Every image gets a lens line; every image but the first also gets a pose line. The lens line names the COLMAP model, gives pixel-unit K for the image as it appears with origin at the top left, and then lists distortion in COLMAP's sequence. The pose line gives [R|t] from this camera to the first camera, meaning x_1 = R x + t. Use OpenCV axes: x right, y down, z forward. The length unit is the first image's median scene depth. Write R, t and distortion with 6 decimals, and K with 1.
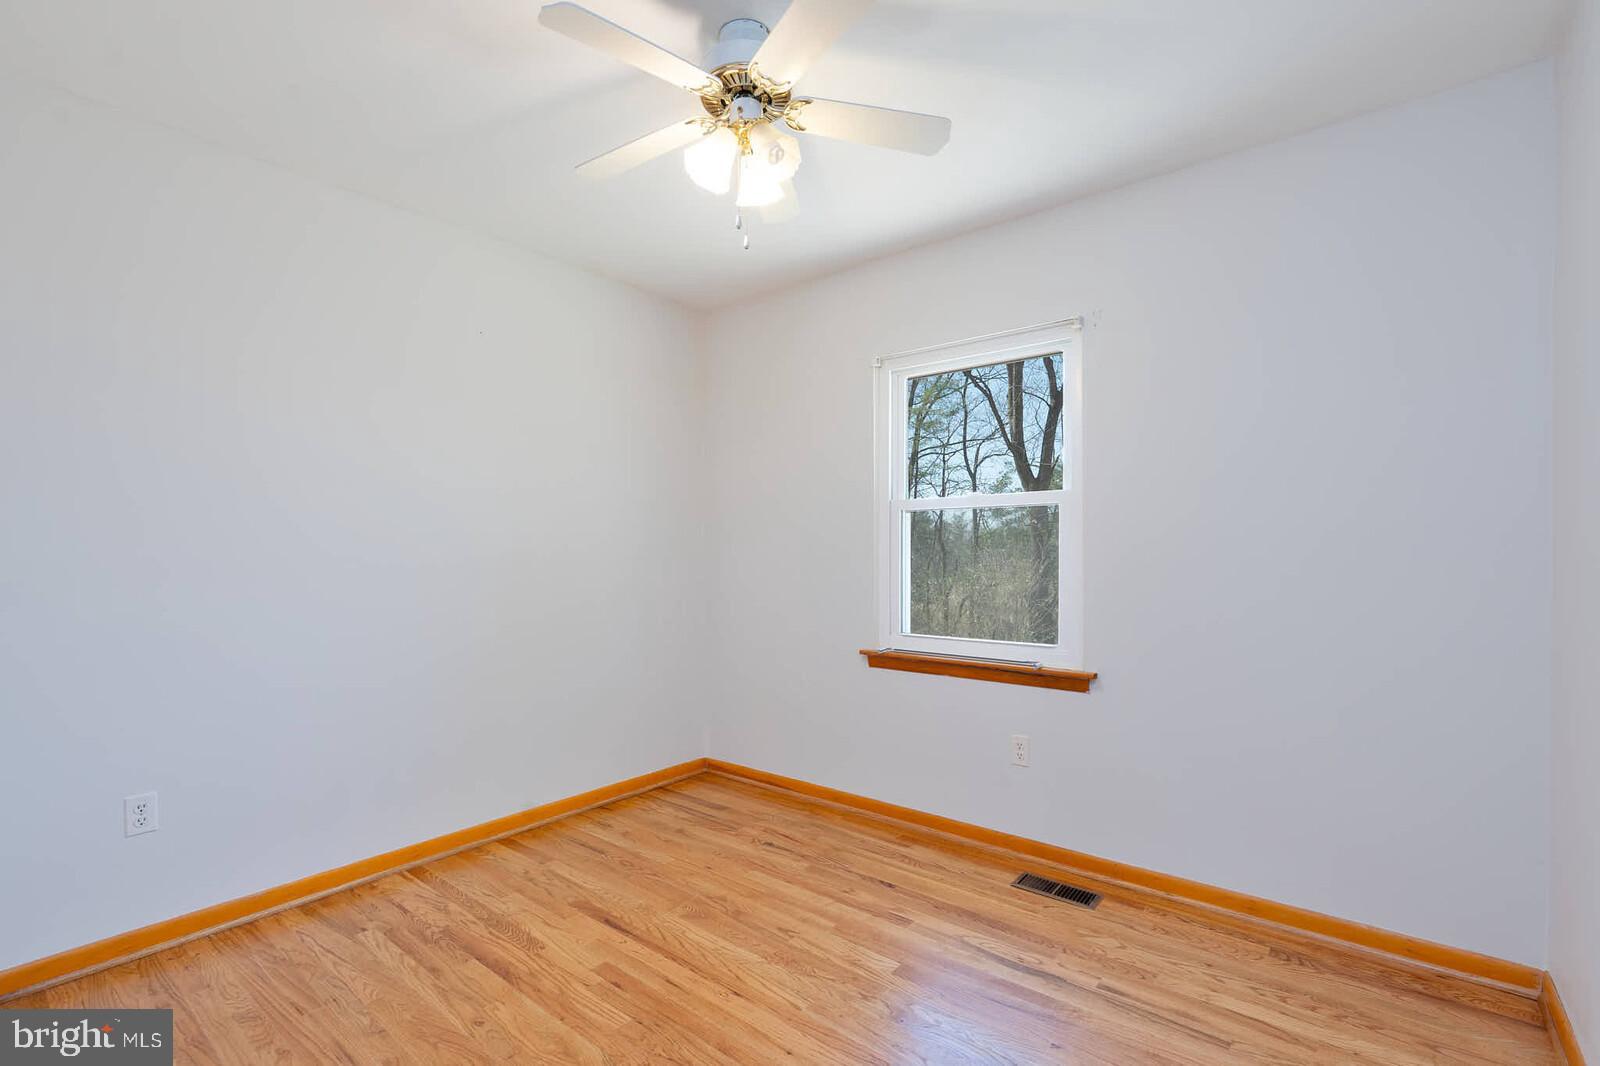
lens RADIAL K [[724.3, 0, 801.5], [0, 724.3, 545.2], [0, 0, 1]] dist [-0.000492, -0.000014]
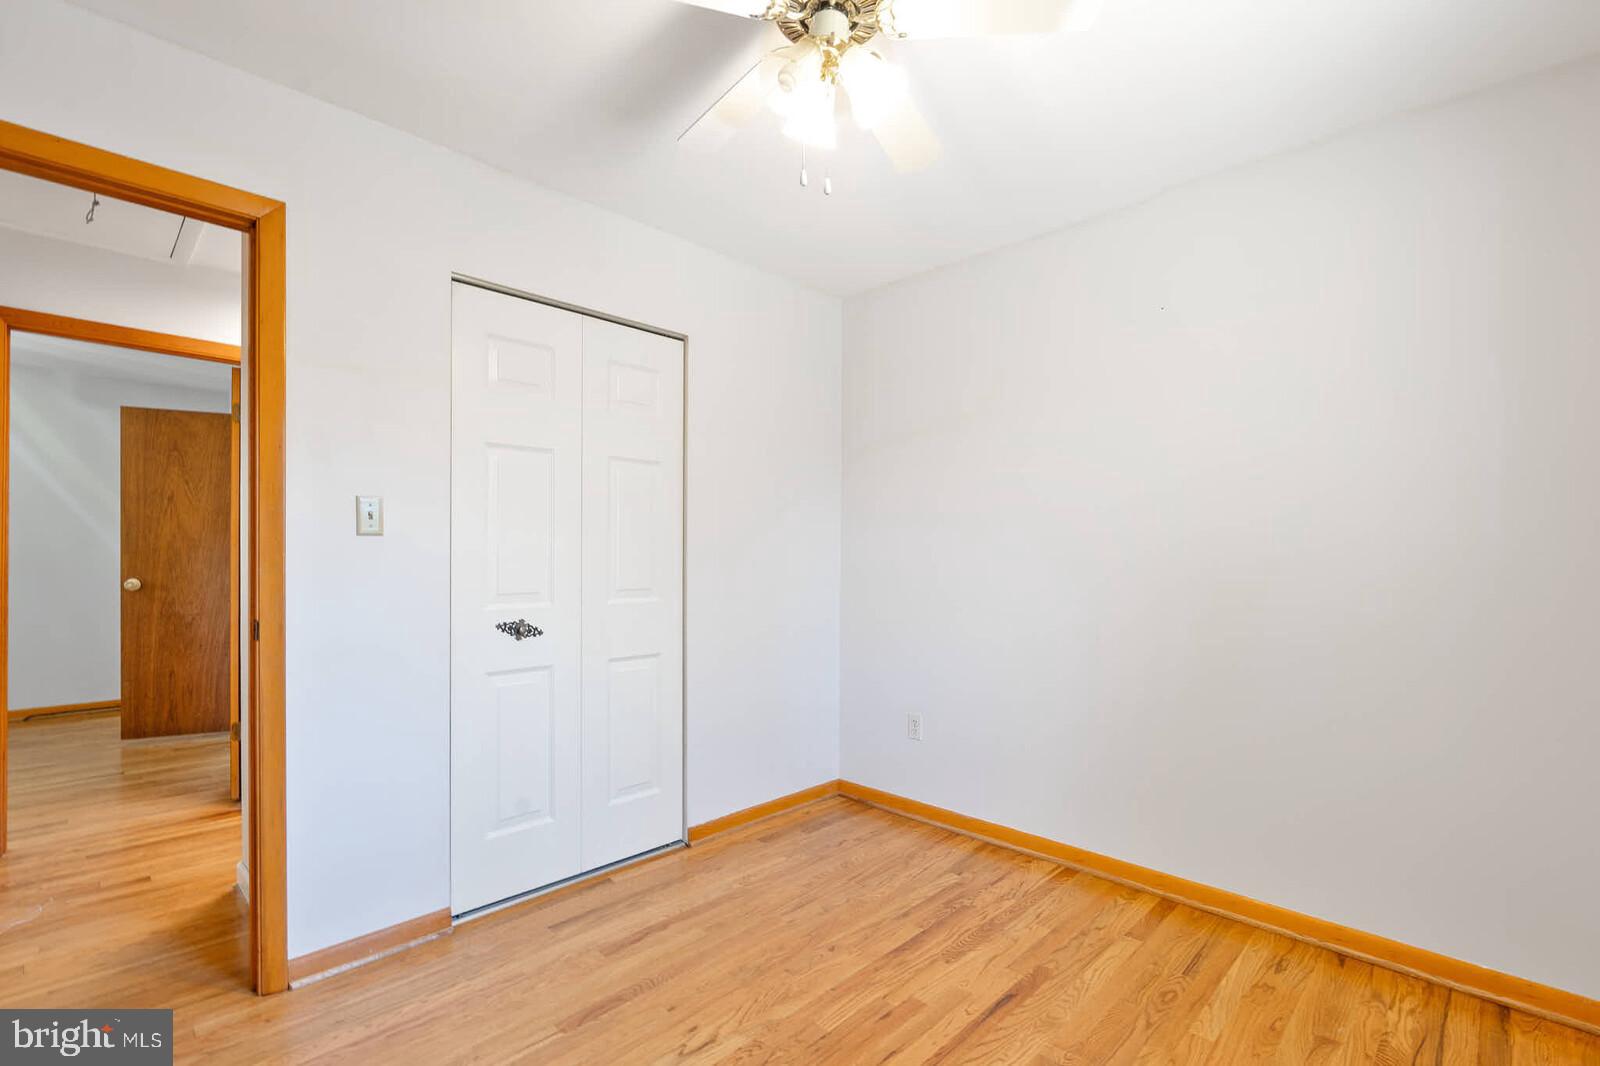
lens RADIAL K [[724.3, 0, 801.5], [0, 724.3, 545.2], [0, 0, 1]] dist [-0.000492, -0.000014]
pose [[-0.089606, -0.007886, -0.995946, 0.576573], [-0.000780, 0.999969, -0.007848, -0.000031], [0.995977, 0.000074, -0.089610, 0.802172]]
